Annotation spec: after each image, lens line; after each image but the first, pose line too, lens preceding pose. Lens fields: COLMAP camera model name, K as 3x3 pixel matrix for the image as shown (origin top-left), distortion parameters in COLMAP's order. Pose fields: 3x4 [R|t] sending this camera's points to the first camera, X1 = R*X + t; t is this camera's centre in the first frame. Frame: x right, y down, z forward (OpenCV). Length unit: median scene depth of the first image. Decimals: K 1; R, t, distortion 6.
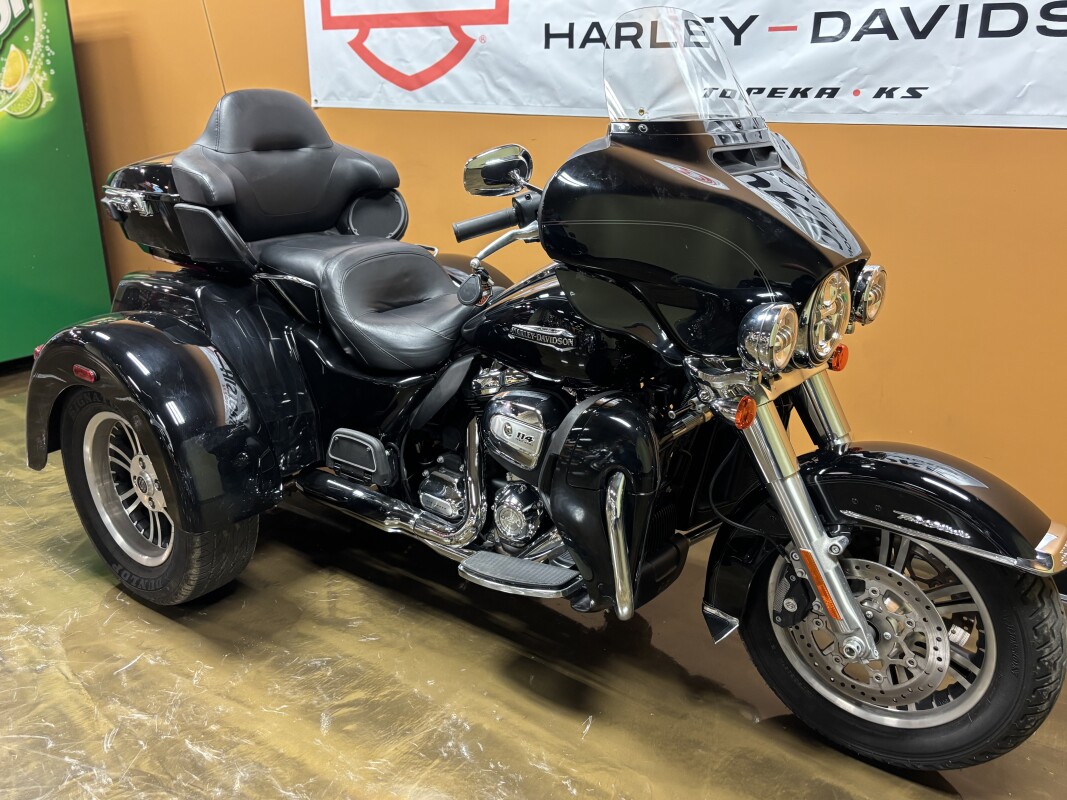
lens RADIAL K [[862.7, 0, 546.3], [0, 862.7, 401.6], [0, 0, 1]] dist [0.012141, -0.003991]
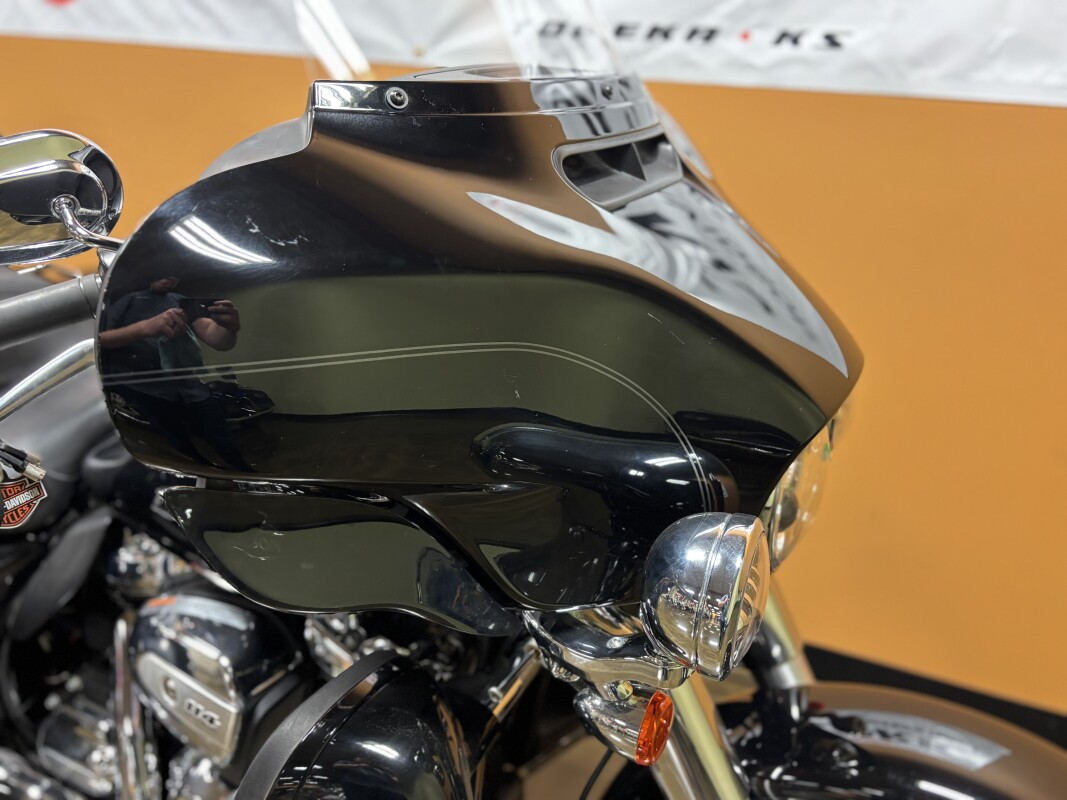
lens RADIAL K [[856.0, 0, 532.2], [0, 856.0, 415.9], [0, 0, 1]] dist [0.062358, -0.096114]
pose [[0.977849, -0.047744, 0.203793, 0.073375], [0.032226, 0.996370, 0.078797, -0.172176], [-0.206815, -0.070484, 0.975838, 0.506974]]
